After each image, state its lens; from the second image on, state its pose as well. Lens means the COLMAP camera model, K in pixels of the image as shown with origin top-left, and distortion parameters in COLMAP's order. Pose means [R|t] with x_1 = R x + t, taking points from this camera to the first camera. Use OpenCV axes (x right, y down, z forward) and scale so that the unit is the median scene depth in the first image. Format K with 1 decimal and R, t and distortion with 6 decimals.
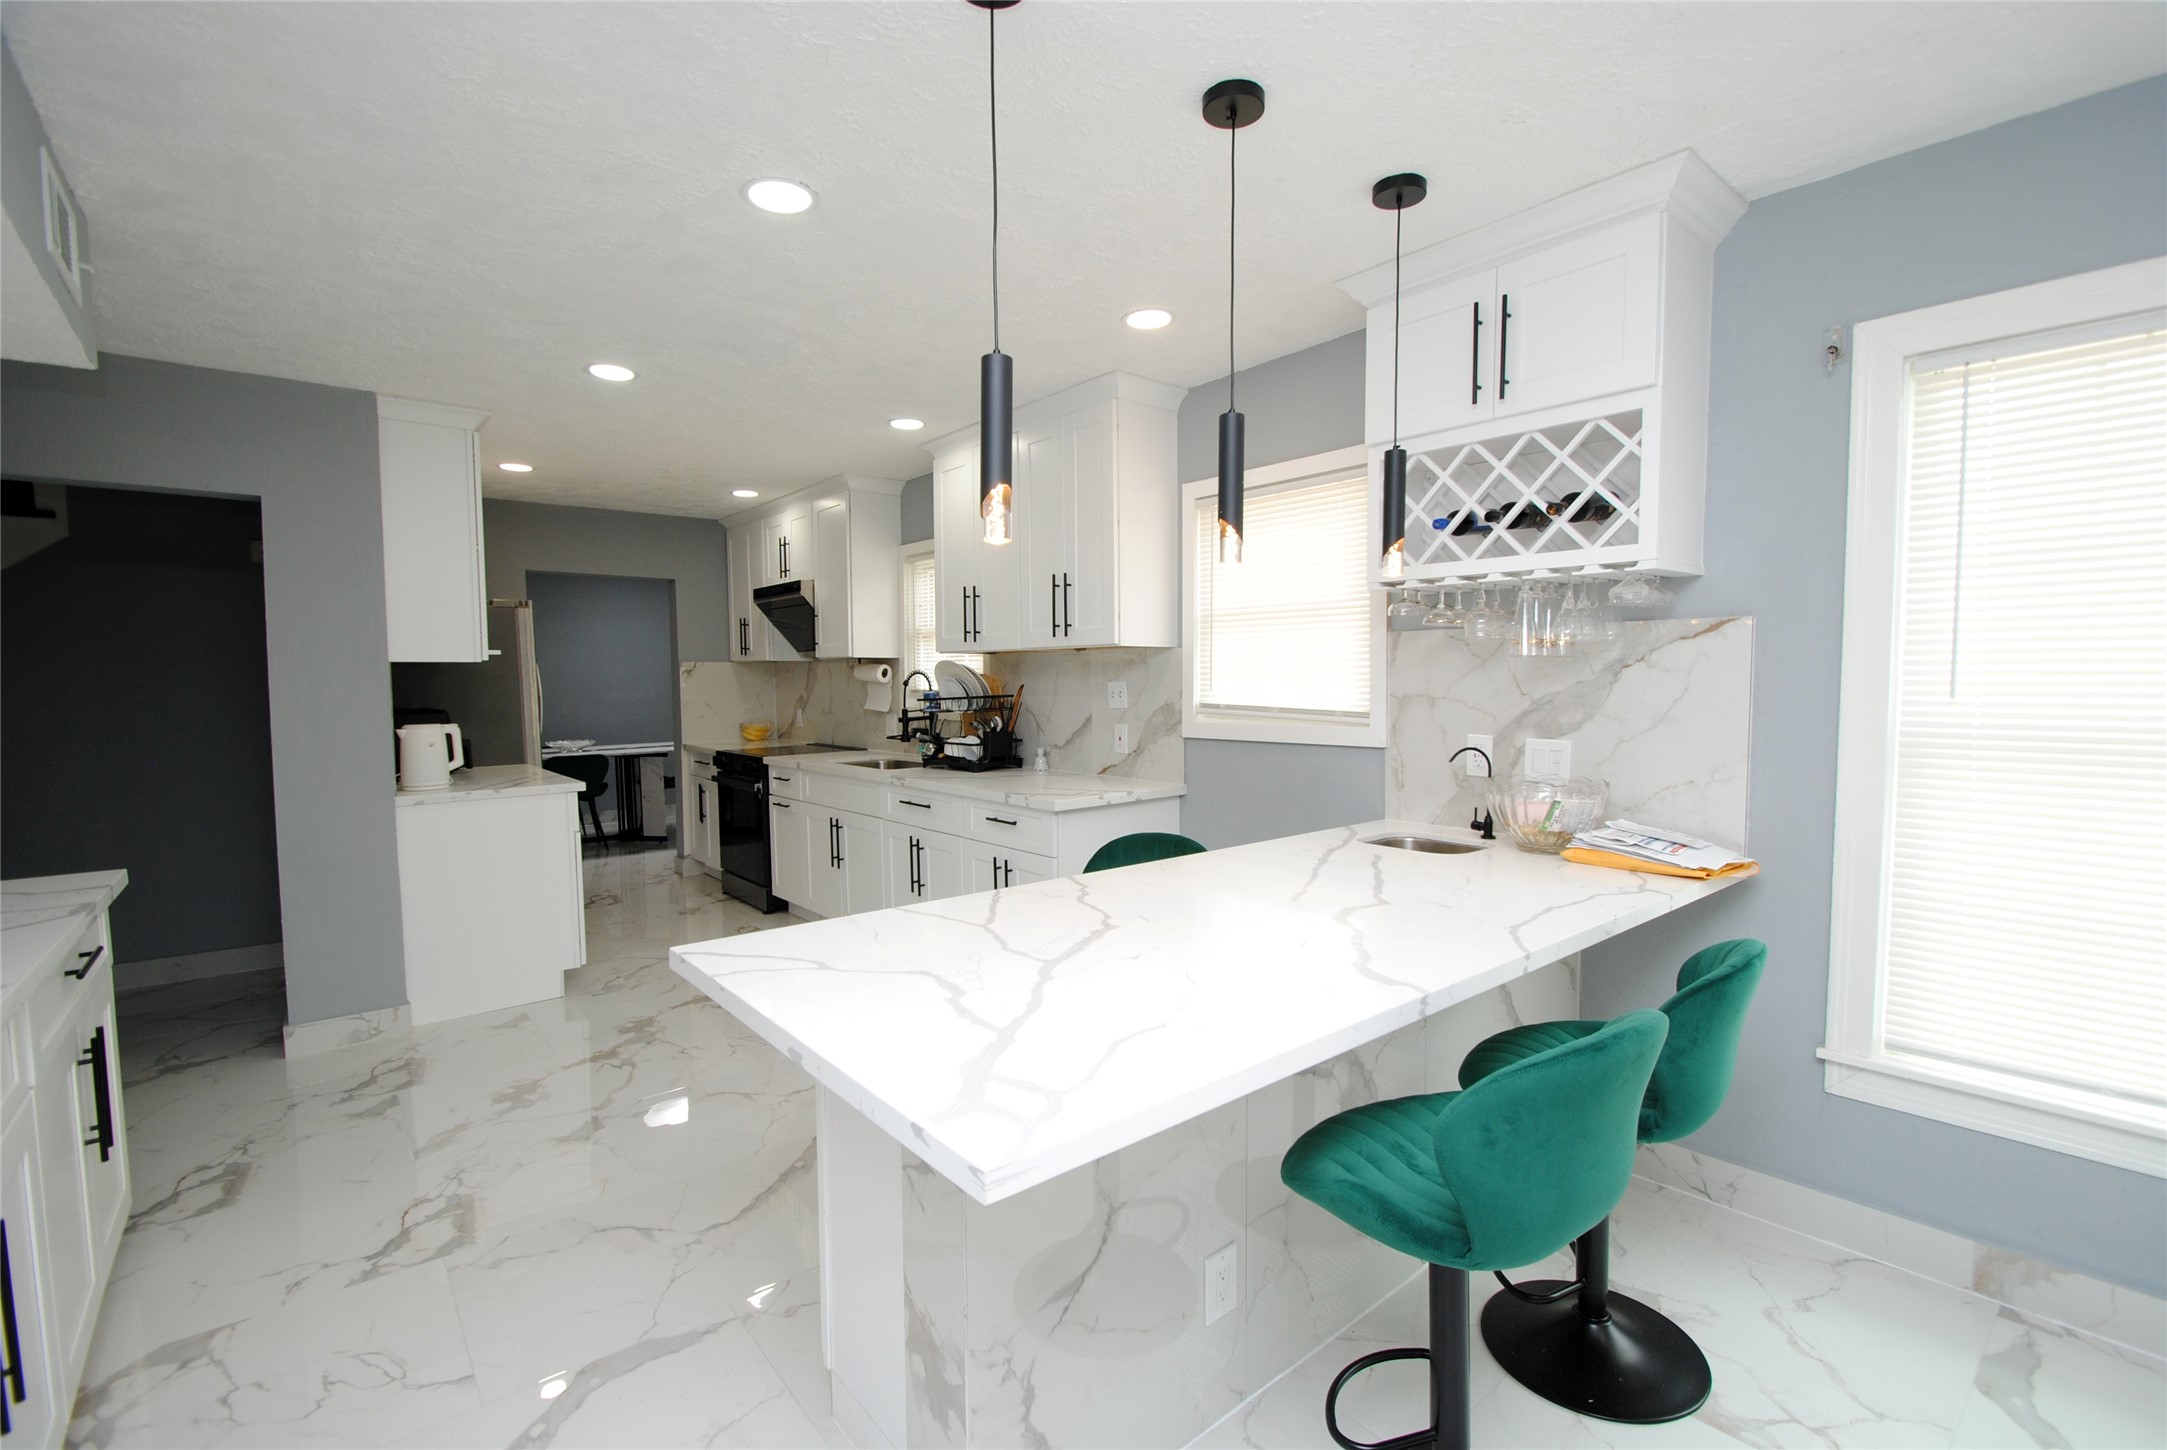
lens RADIAL K [[952.5, 0, 1107.2], [0, 952.5, 729.8], [0, 0, 1]] dist [0.008100, -0.012071]
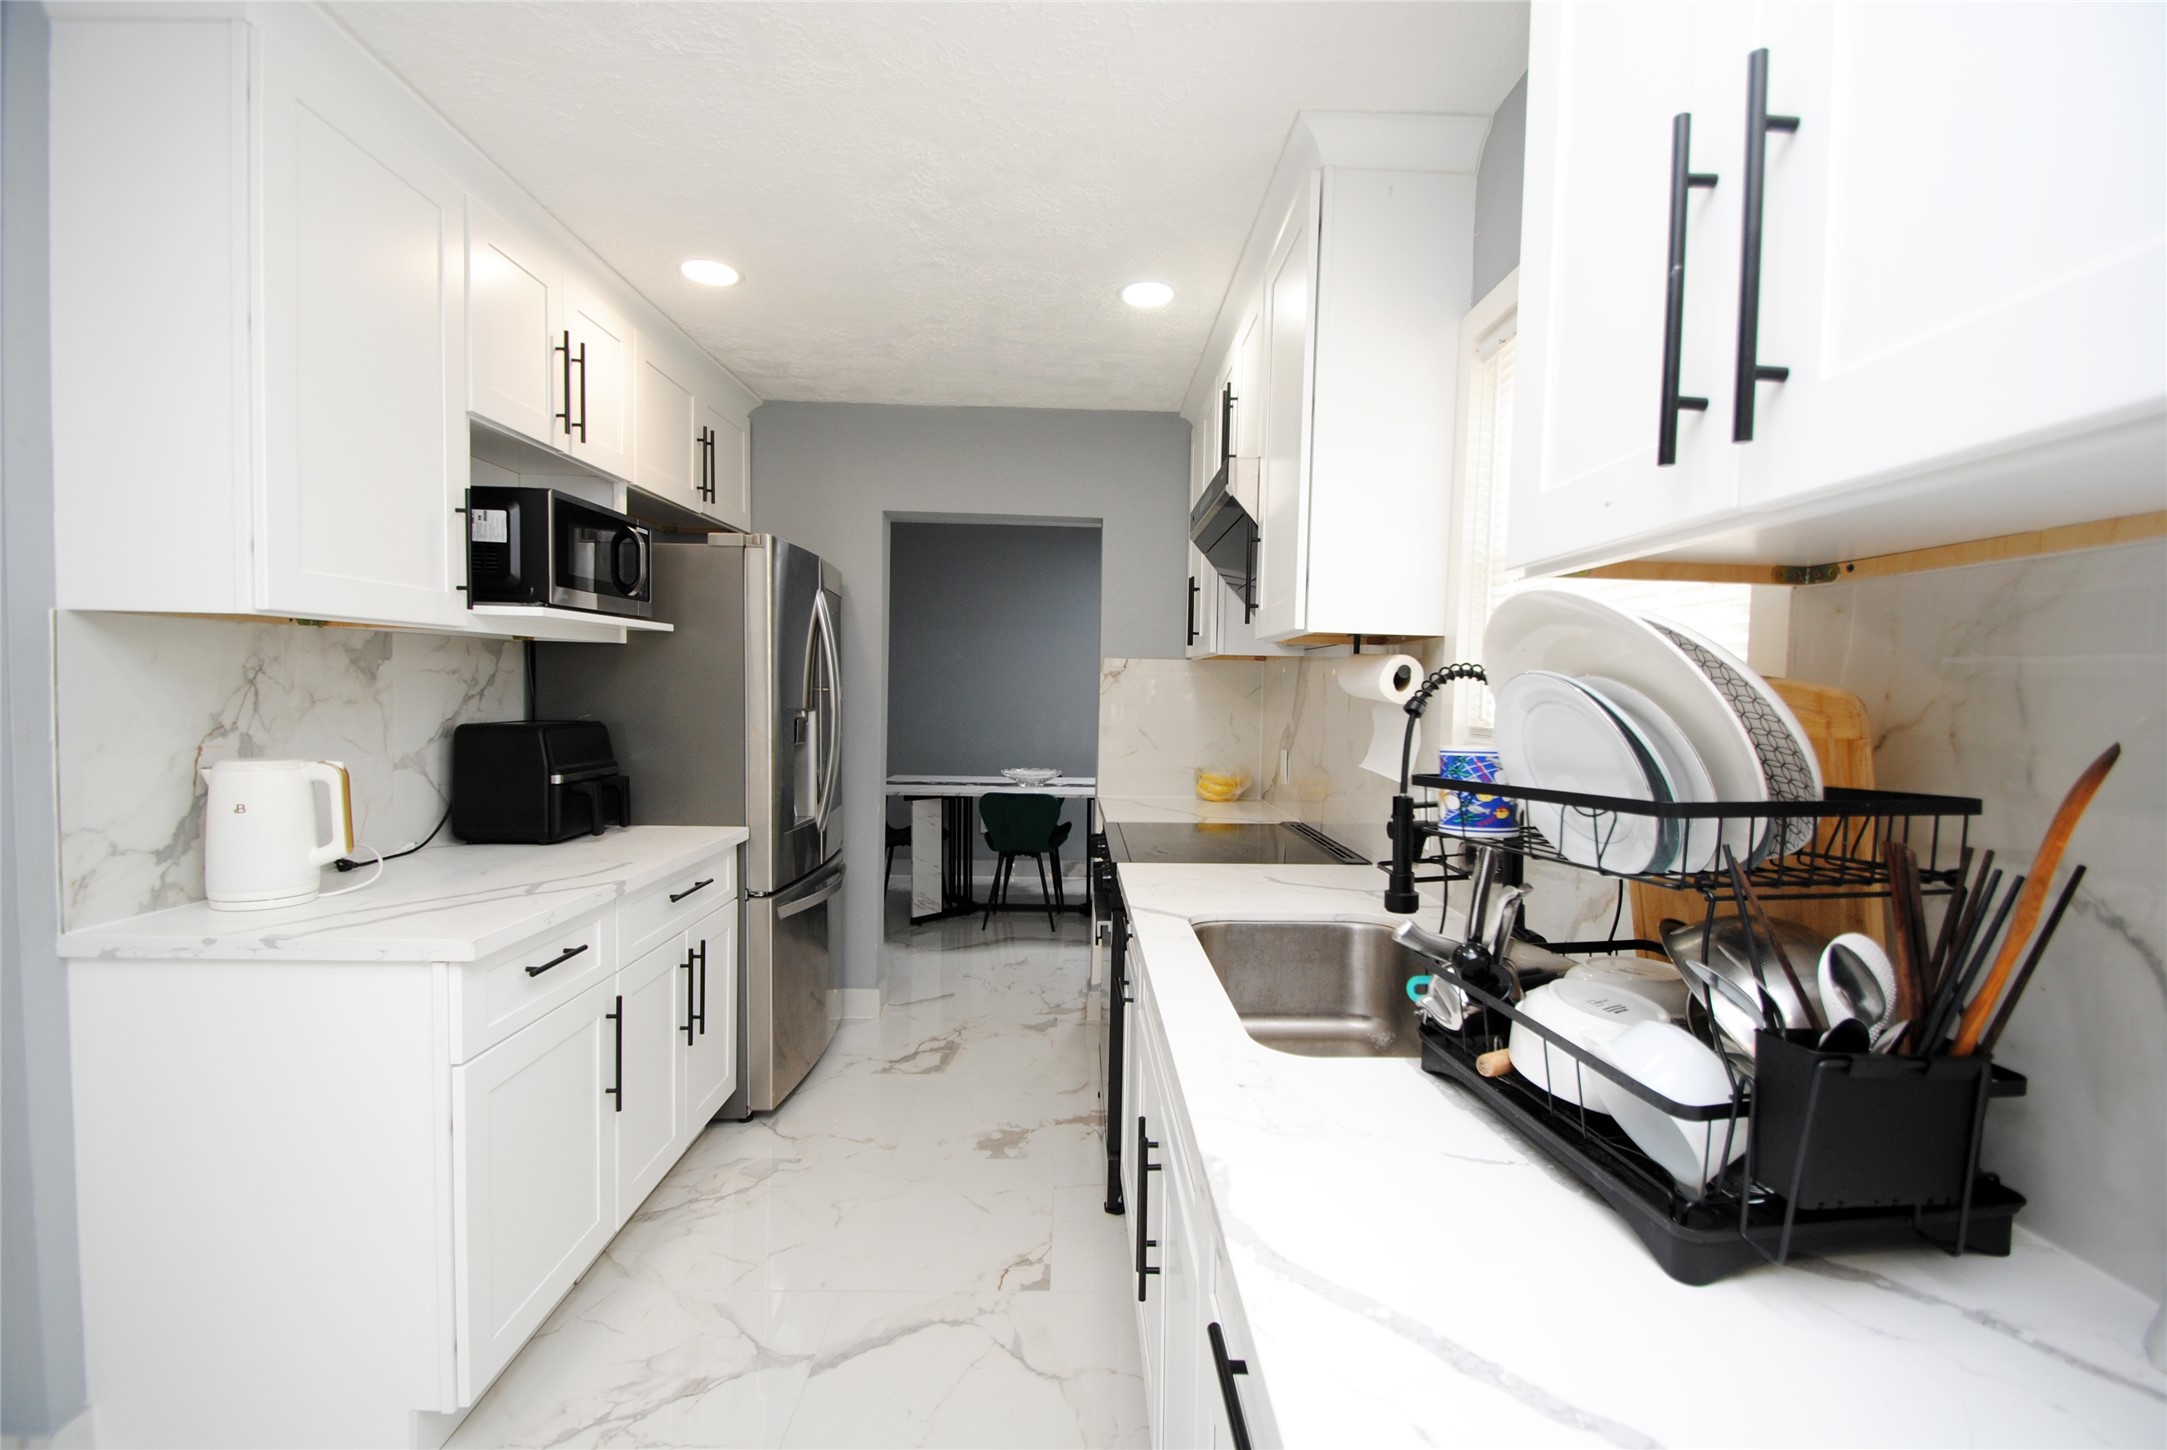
lens RADIAL K [[952.5, 0, 1098.5], [0, 952.5, 729.6], [0, 0, 1]] dist [0.008100, -0.012071]
pose [[0.780022, 0.051192, -0.623654, -0.136207], [-0.064961, 0.997888, 0.000662, -0.046247], [0.622371, 0.039997, 0.781700, 0.920098]]
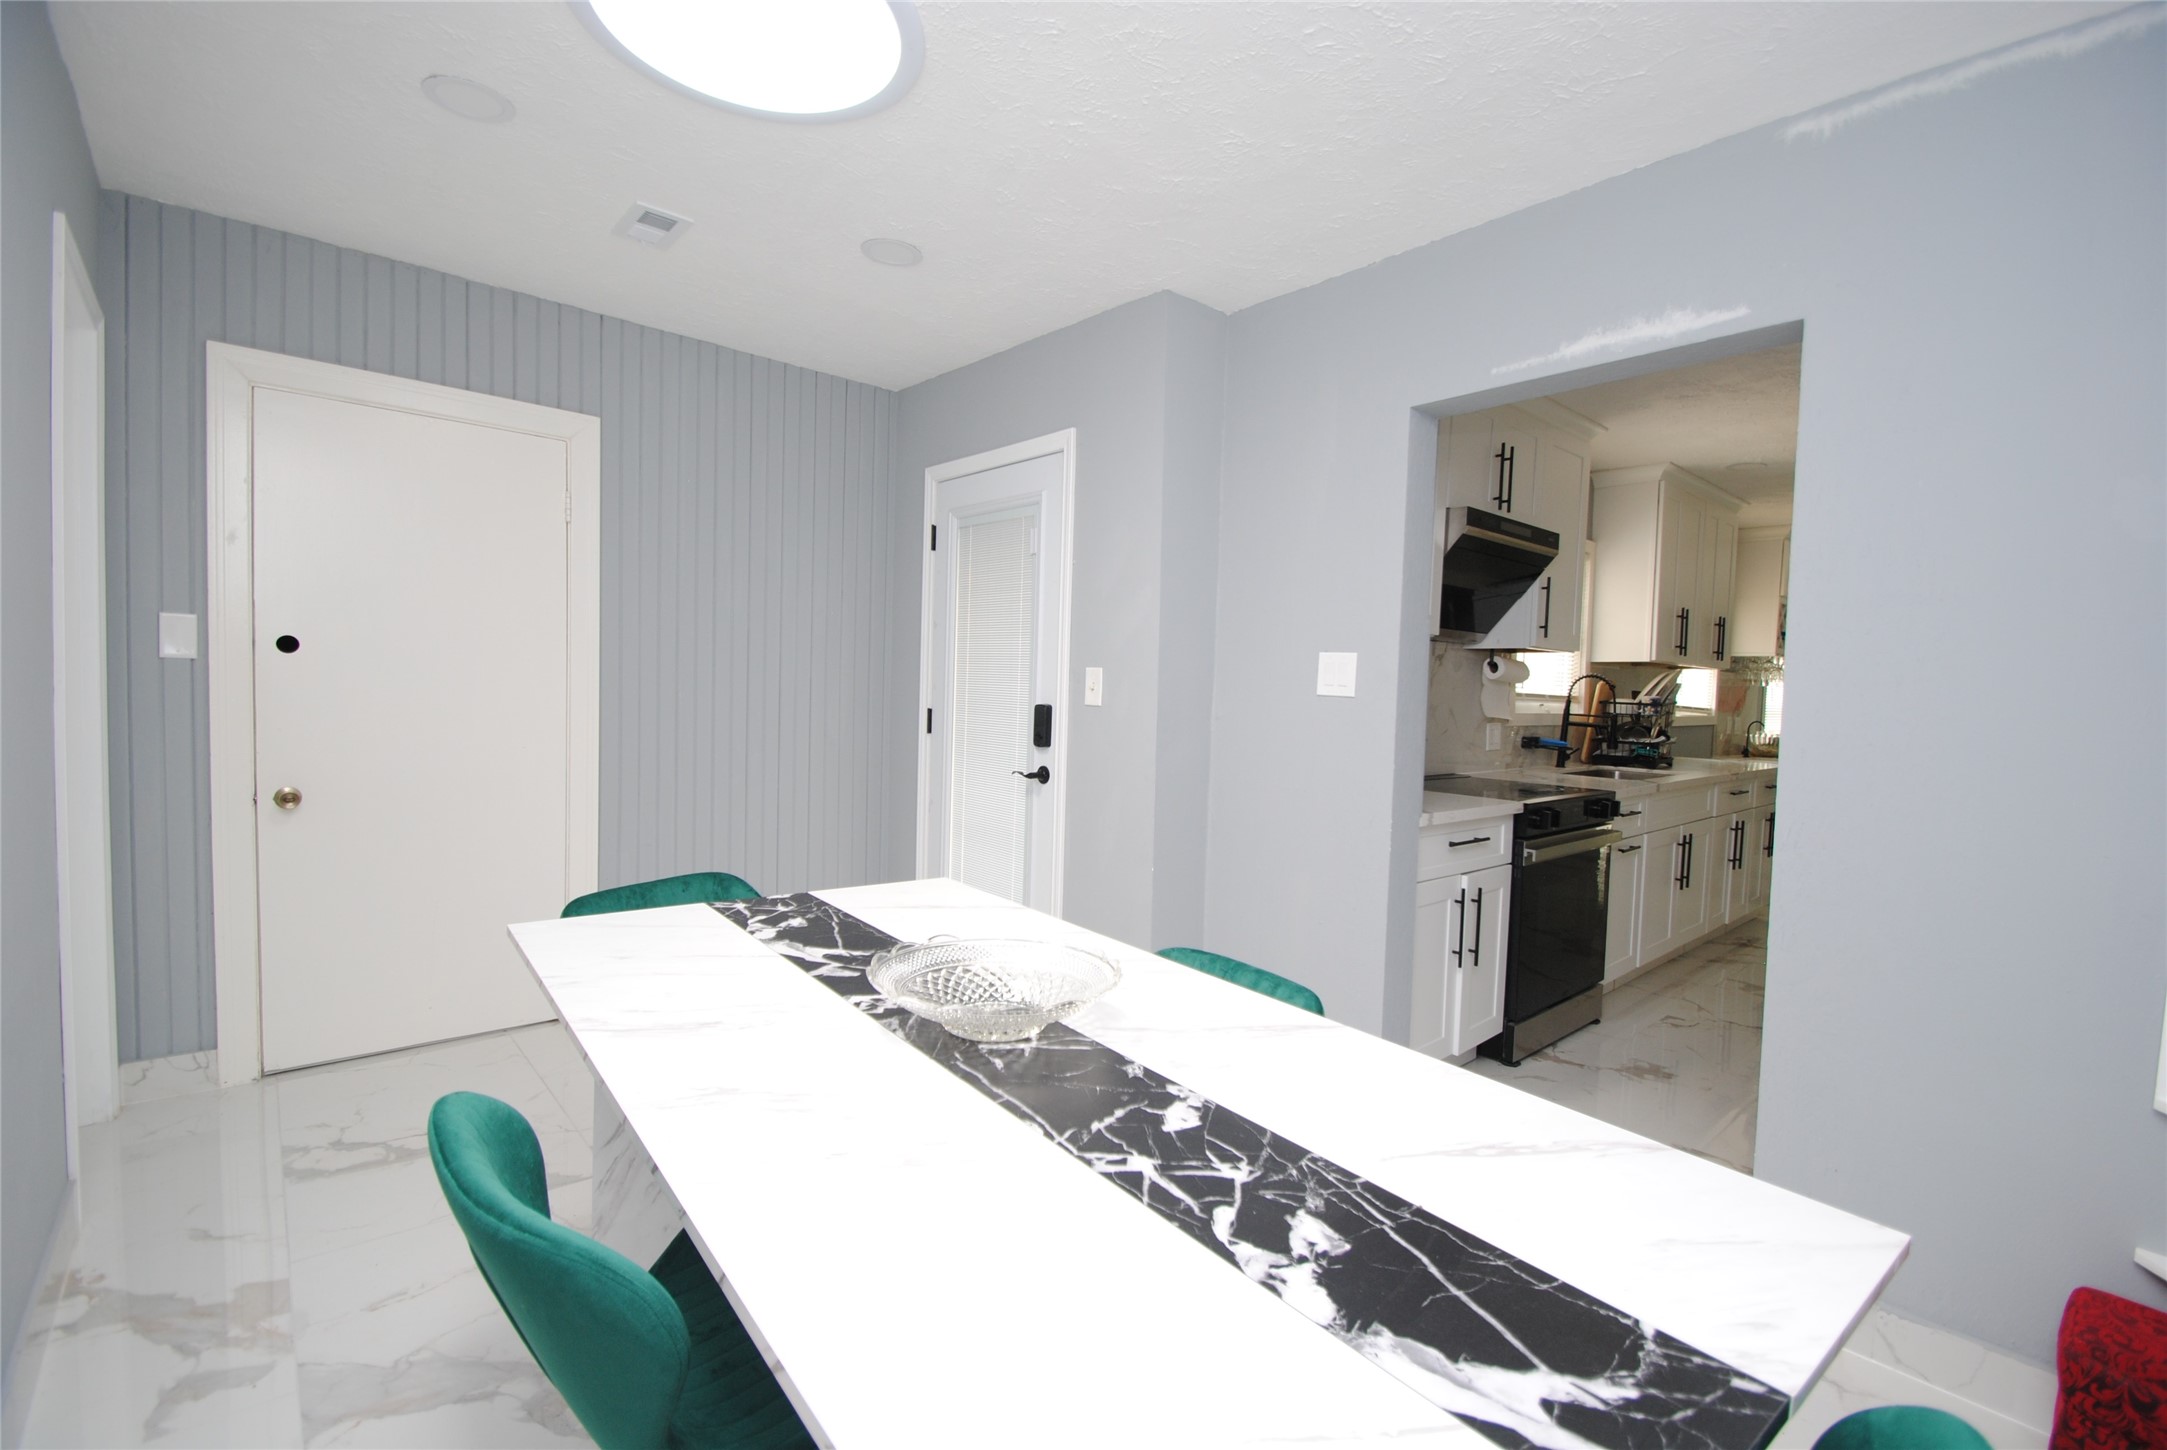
lens RADIAL K [[952.5, 0, 1093.5], [0, 952.5, 730.7], [0, 0, 1]] dist [0.008100, -0.012071]
pose [[-0.023018, -0.038750, 0.998984, -1.474958], [0.028250, 0.998824, 0.039394, -0.073956], [-0.999336, 0.029128, -0.021896, 1.974299]]
